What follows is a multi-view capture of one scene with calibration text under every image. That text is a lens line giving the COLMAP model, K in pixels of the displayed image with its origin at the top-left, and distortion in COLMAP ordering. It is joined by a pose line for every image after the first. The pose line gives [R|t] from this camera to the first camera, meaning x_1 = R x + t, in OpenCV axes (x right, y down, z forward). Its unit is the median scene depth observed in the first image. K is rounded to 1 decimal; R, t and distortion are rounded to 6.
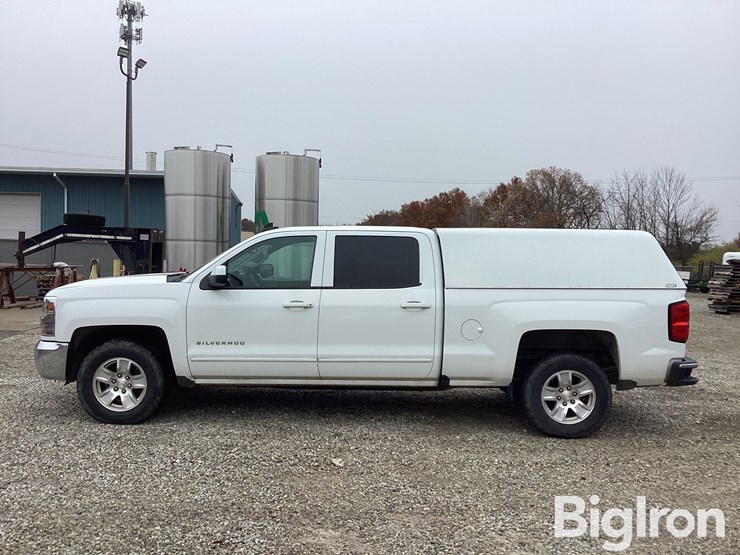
lens RADIAL K [[678.8, 0, 373.8], [0, 678.8, 275.3], [0, 0, 1]] dist [0.025326, 0.000000]
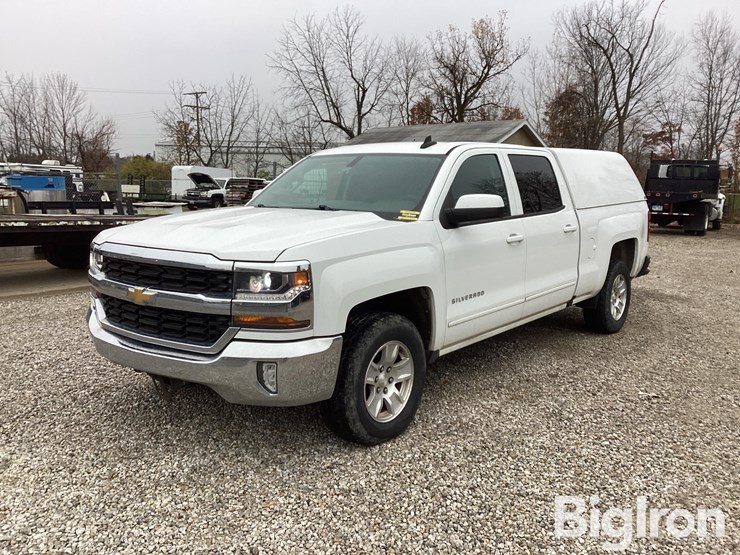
lens RADIAL K [[678.8, 0, 371.1], [0, 678.8, 281.1], [0, 0, 1]] dist [0.025326, 0.000000]
pose [[0.616700, -0.131793, 0.776087, -0.873152], [0.025355, 0.988700, 0.147751, -0.032969], [-0.786790, -0.071440, 0.613073, 0.613569]]
